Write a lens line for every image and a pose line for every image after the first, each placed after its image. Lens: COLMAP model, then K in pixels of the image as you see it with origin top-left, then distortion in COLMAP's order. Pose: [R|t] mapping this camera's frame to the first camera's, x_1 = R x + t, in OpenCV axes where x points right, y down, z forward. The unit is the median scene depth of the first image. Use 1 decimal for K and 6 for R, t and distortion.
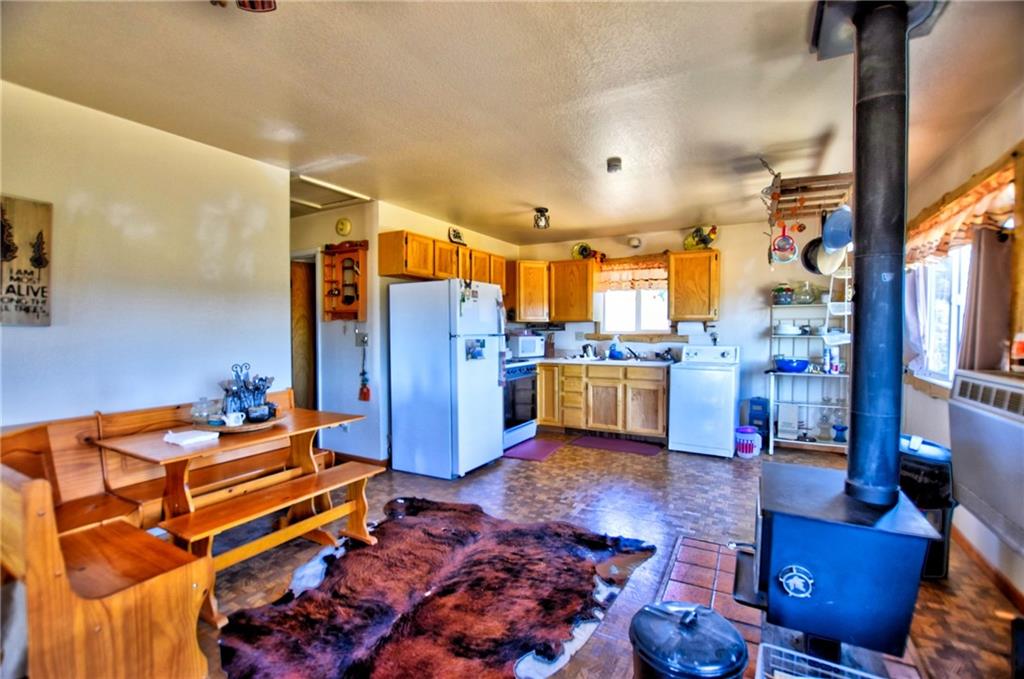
lens RADIAL K [[451.9, 0, 515.7], [0, 451.9, 344.1], [0, 0, 1]] dist [-0.028799, 0.001527]
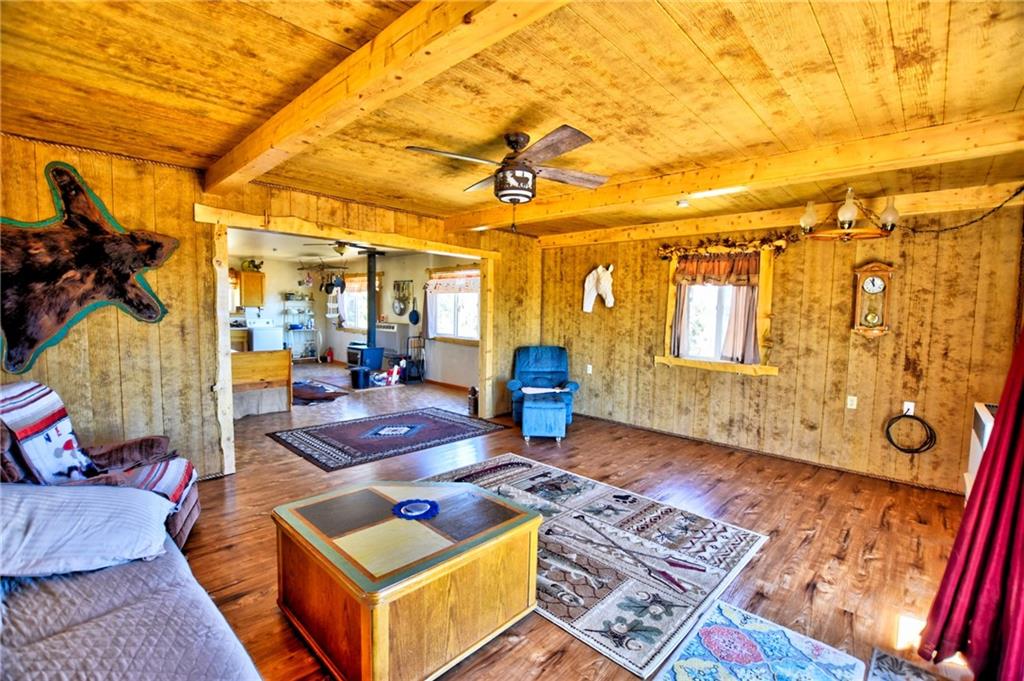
lens RADIAL K [[451.9, 0, 510.9], [0, 451.9, 344.0], [0, 0, 1]] dist [-0.028799, 0.001527]
pose [[0.249100, -0.066779, 0.966173, -1.291280], [0.009625, 0.997741, 0.066480, -0.006878], [-0.968430, -0.007261, 0.249180, -0.631745]]
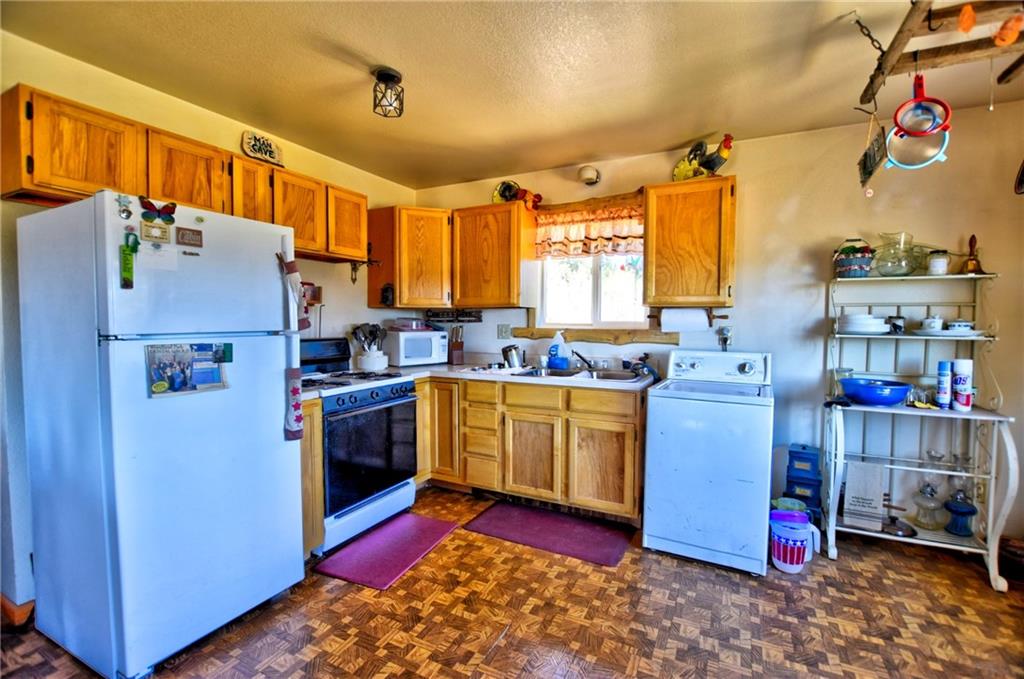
lens RADIAL K [[451.9, 0, 512.1], [0, 451.9, 339.4], [0, 0, 1]] dist [-0.028799, 0.001527]
pose [[0.999262, 0.004318, 0.038180, 0.156411], [-0.004781, 0.999916, 0.012036, -0.017102], [-0.038125, -0.012210, 0.999198, 0.456067]]
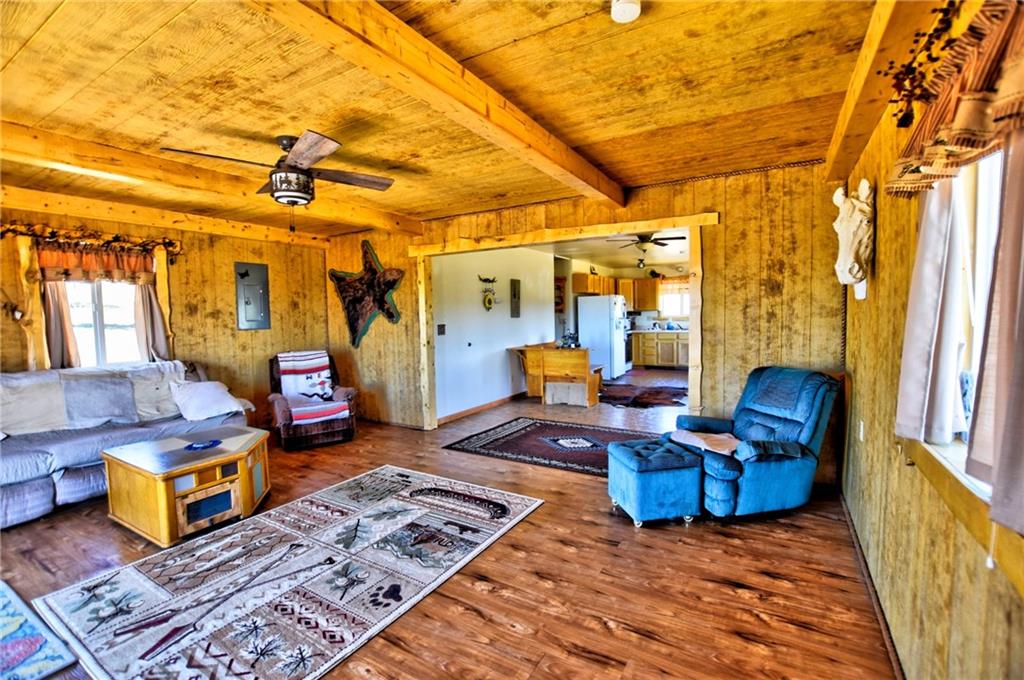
lens RADIAL K [[451.9, 0, 513.9], [0, 451.9, 344.6], [0, 0, 1]] dist [-0.028799, 0.001527]
pose [[0.999587, -0.016930, -0.023212, -0.456059], [0.017738, 0.999227, 0.035082, 0.018412], [0.022600, -0.035479, 0.999115, -1.059143]]
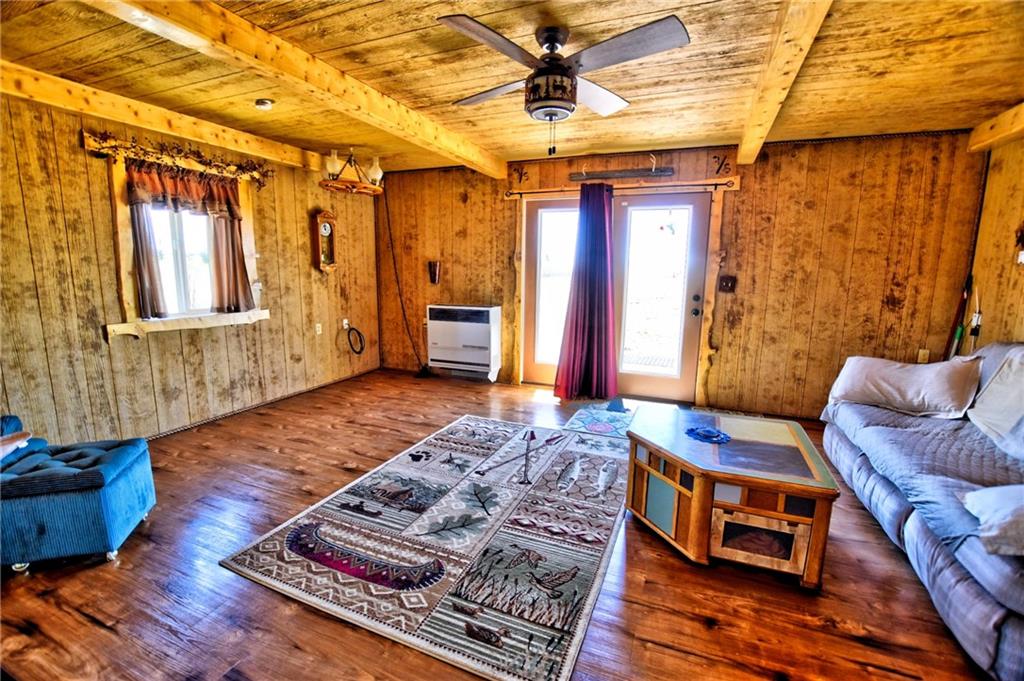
lens RADIAL K [[451.9, 0, 510.0], [0, 451.9, 343.4], [0, 0, 1]] dist [-0.028799, 0.001527]
pose [[-0.993643, 0.006113, -0.112411, -0.652143], [-0.016582, 0.979687, 0.199848, -0.011807], [0.111349, 0.200442, -0.973357, -0.019304]]
